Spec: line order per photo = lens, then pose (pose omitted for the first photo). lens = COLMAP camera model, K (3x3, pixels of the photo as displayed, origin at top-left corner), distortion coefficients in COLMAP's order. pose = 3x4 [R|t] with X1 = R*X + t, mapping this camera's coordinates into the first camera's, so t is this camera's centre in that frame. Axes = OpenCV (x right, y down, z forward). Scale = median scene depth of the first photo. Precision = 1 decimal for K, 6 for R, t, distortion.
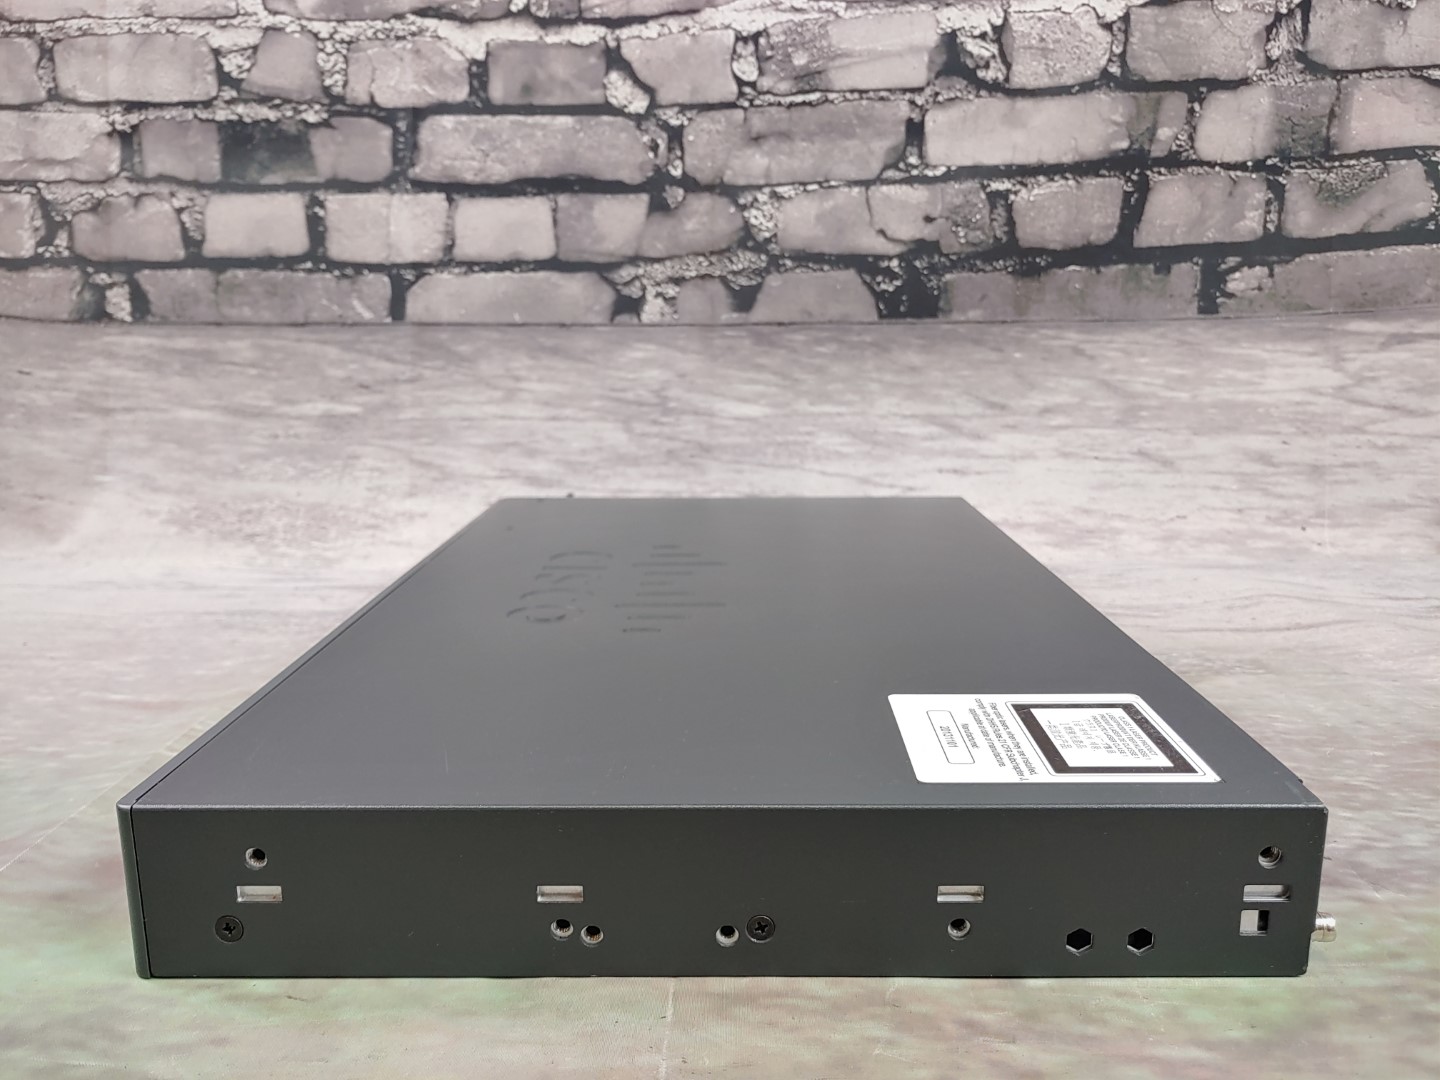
lens RADIAL K [[1149.9, 0, 720.0], [0, 1149.9, 540.0], [0, 0, 1]] dist [0.000524, -0.007479]
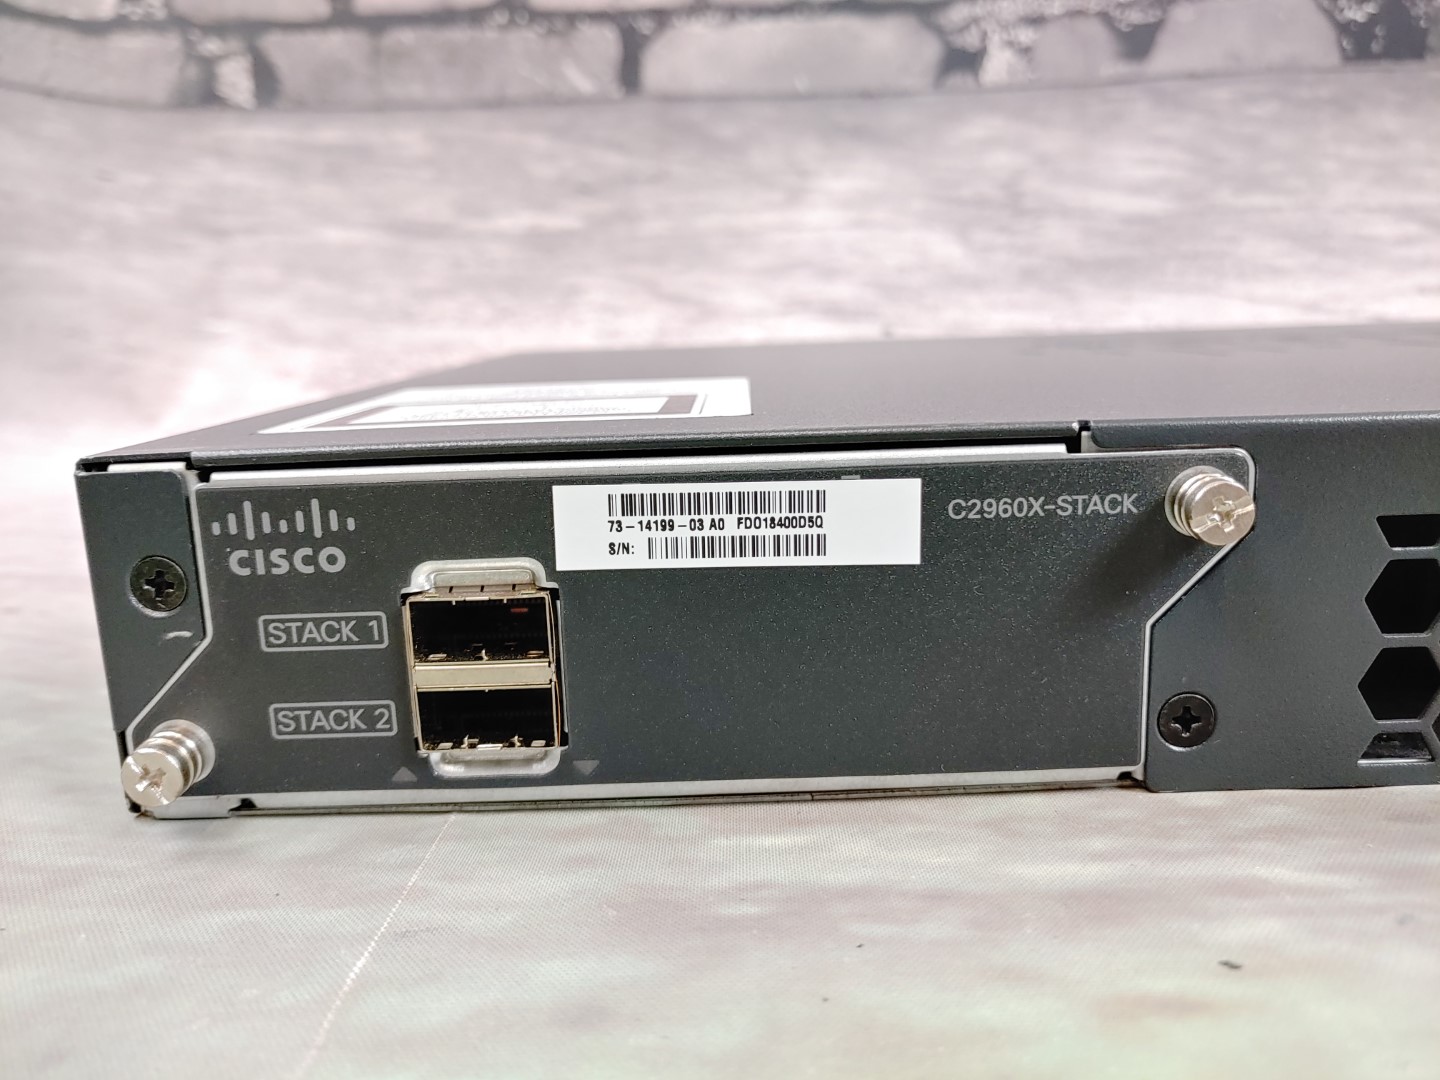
lens RADIAL K [[1149.9, 0, 720.0], [0, 1149.9, 540.0], [0, 0, 1]] dist [0.000524, -0.007479]
pose [[0.999584, -0.016806, -0.023442, -0.215233], [0.016907, 0.999849, 0.004136, 0.080776], [0.023369, -0.004531, 0.999717, 0.301055]]
